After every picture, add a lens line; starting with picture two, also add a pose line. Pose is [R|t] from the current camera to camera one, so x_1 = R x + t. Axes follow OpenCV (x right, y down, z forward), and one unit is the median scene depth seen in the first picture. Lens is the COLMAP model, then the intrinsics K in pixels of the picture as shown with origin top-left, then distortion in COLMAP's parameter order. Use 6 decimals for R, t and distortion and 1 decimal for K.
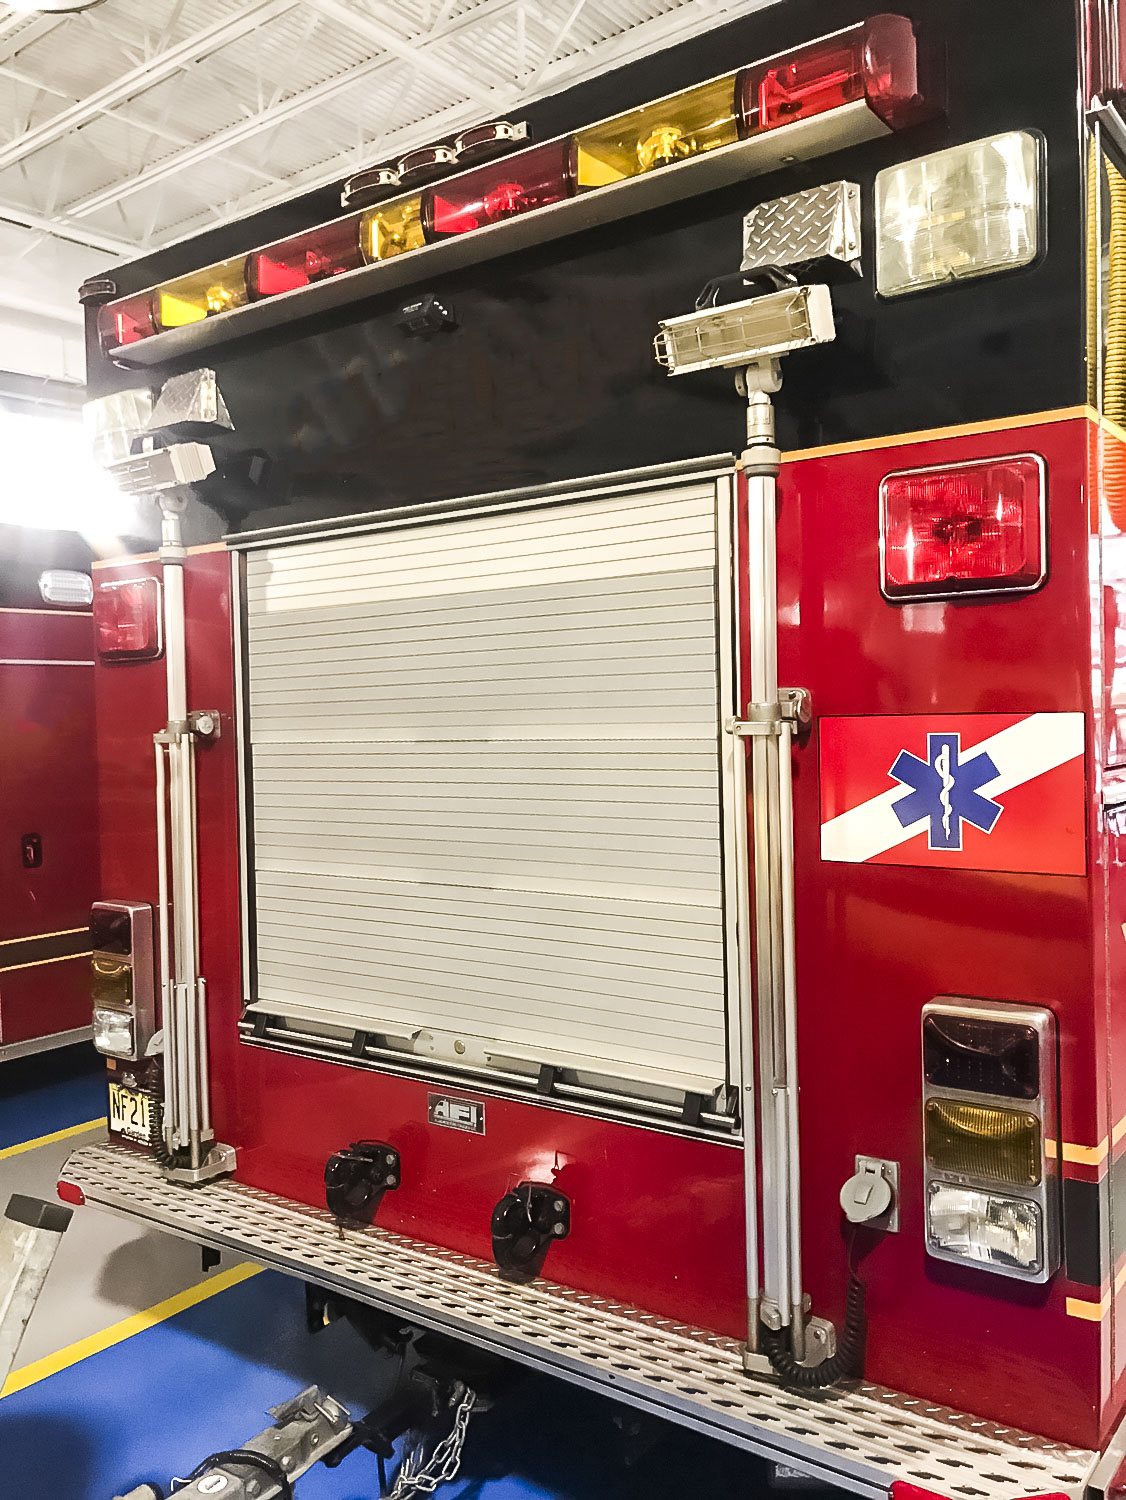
lens RADIAL K [[1225.3, 0, 600.6], [0, 1225.3, 744.3], [0, 0, 1]] dist [0.034366, -0.025923]
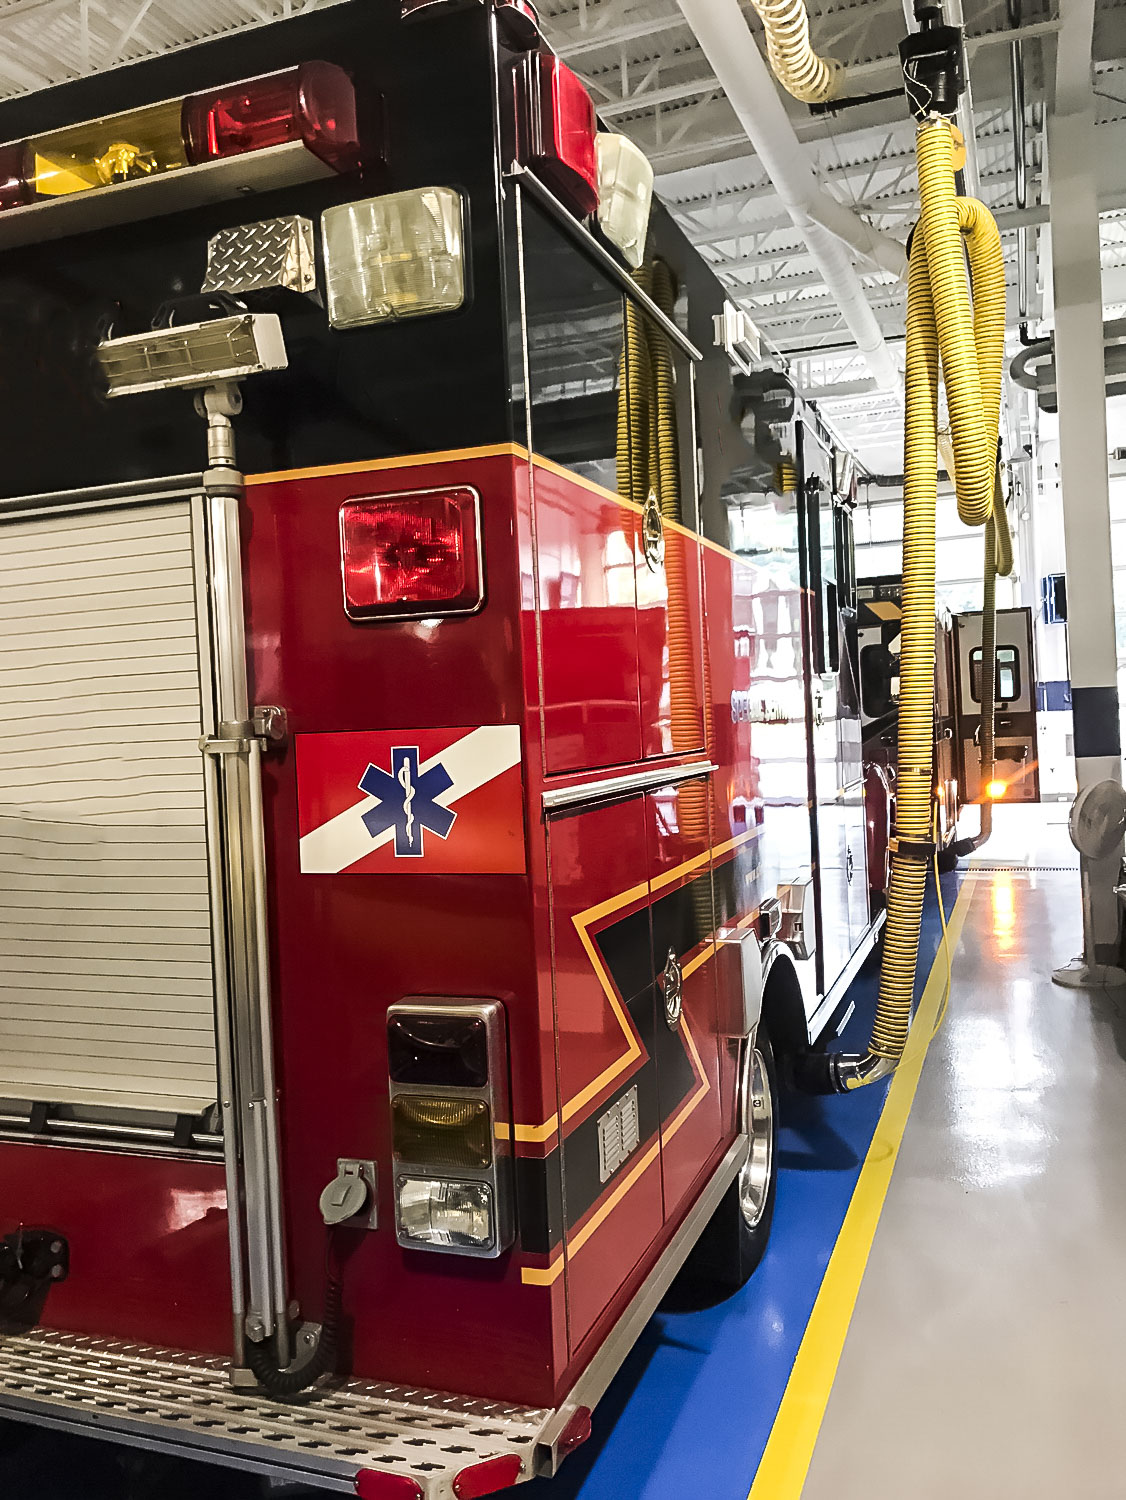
lens RADIAL K [[1225.3, 0, 562.5], [0, 1225.3, 738.3], [0, 0, 1]] dist [0.034366, -0.025923]
pose [[0.965684, -0.024370, 0.258572, 0.134581], [0.027662, 0.999576, -0.009101, -0.002704], [-0.258241, 0.015941, 0.965949, -0.048877]]
